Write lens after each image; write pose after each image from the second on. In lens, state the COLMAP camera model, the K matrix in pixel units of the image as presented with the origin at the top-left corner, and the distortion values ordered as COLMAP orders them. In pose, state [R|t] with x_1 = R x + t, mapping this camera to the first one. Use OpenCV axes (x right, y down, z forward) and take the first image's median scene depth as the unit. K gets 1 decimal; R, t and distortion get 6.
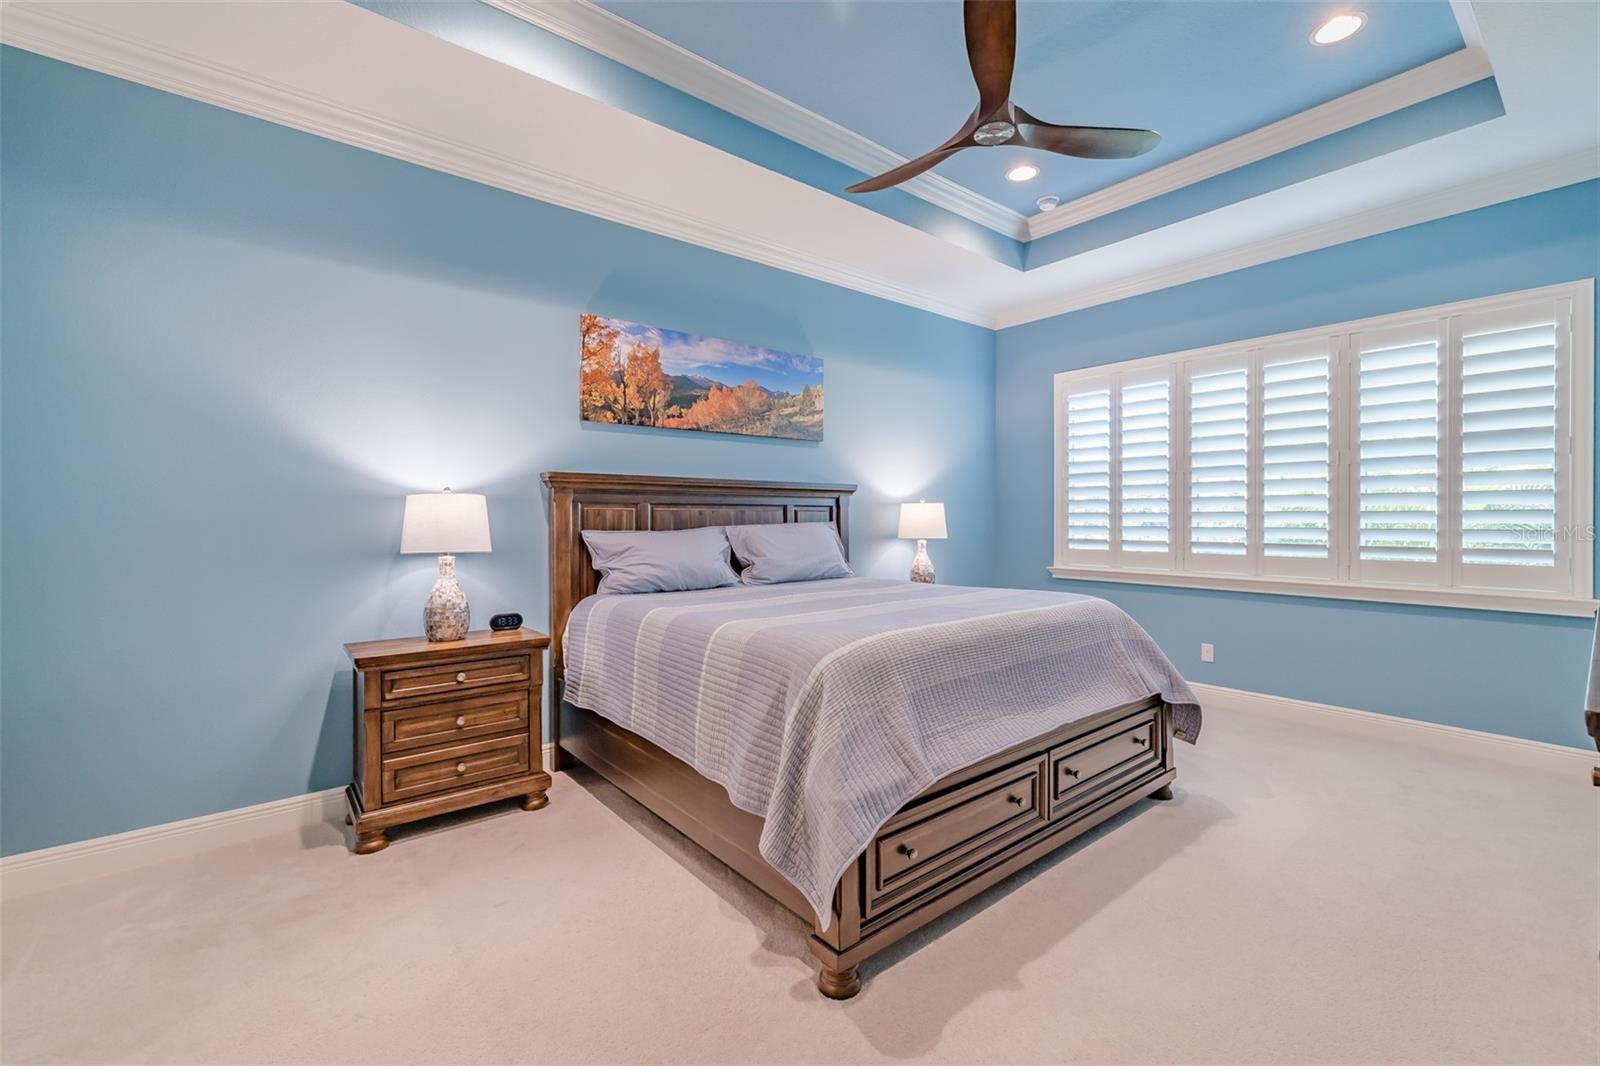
lens RADIAL K [[705.2, 0, 813.4], [0, 705.2, 522.0], [0, 0, 1]] dist [-0.014968, 0.001552]
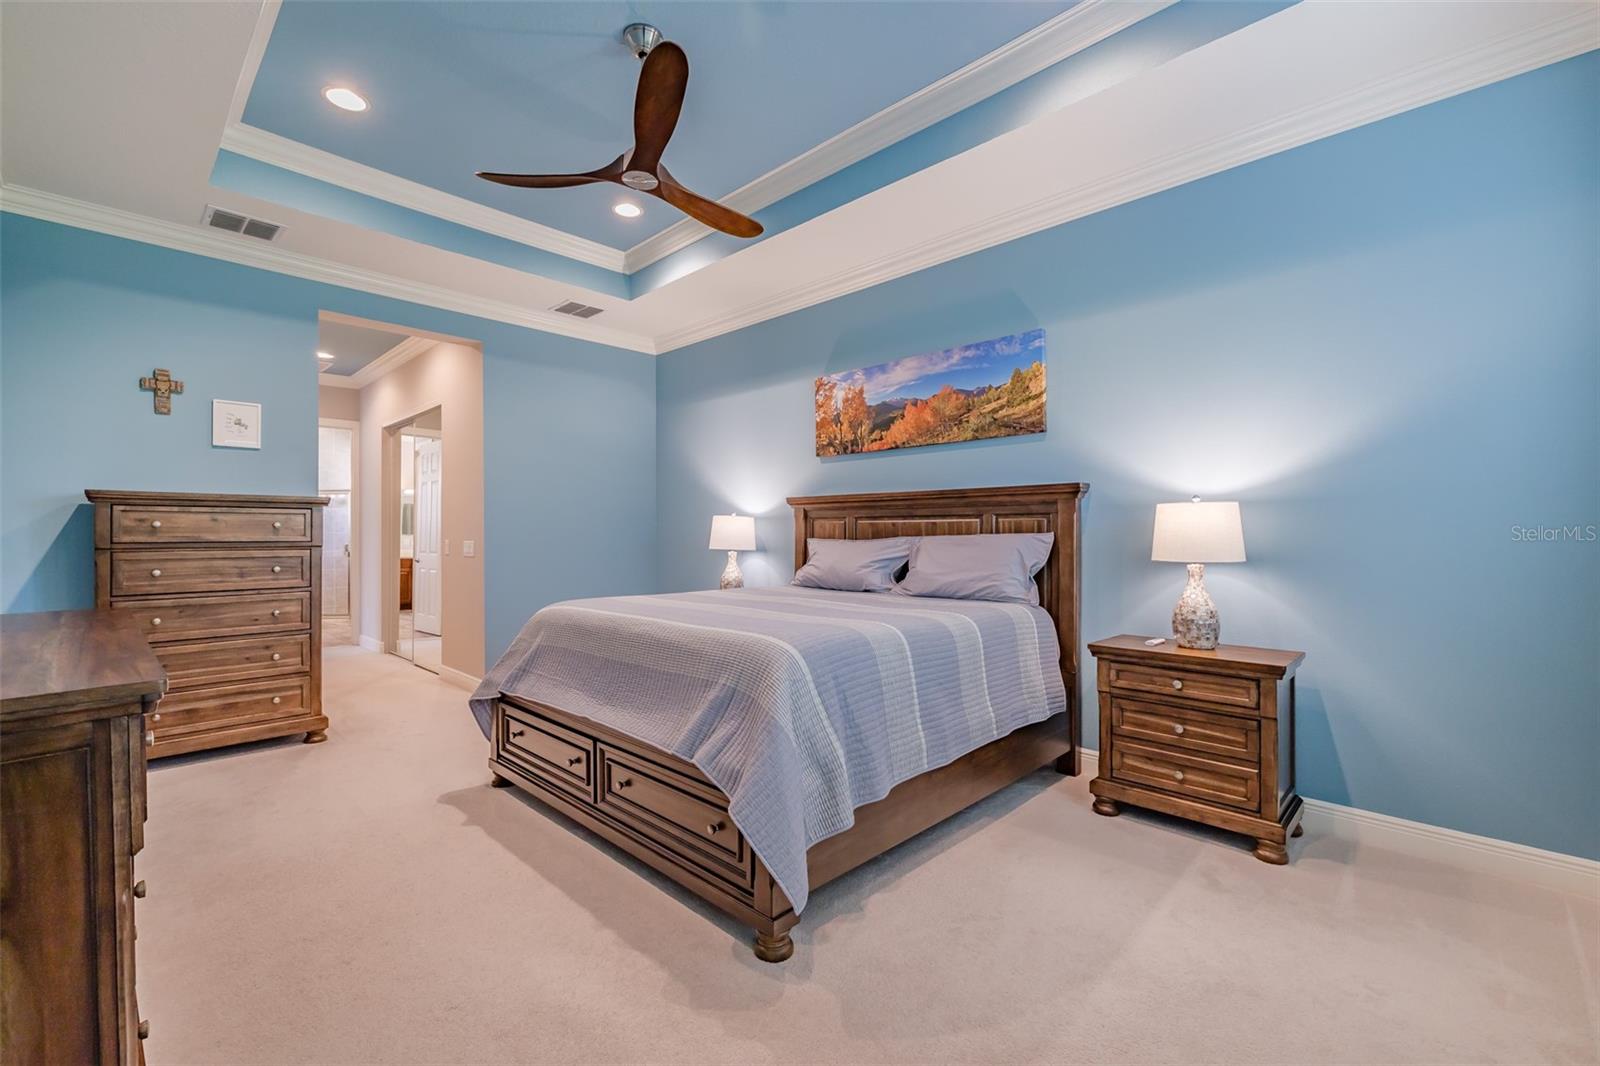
lens RADIAL K [[705.2, 0, 808.2], [0, 705.2, 536.0], [0, 0, 1]] dist [-0.014968, 0.001552]
pose [[0.072897, 0.008379, -0.997304, 0.918484], [-0.000586, 0.999965, 0.008359, -0.003550], [0.997339, -0.000024, 0.072899, 0.788853]]
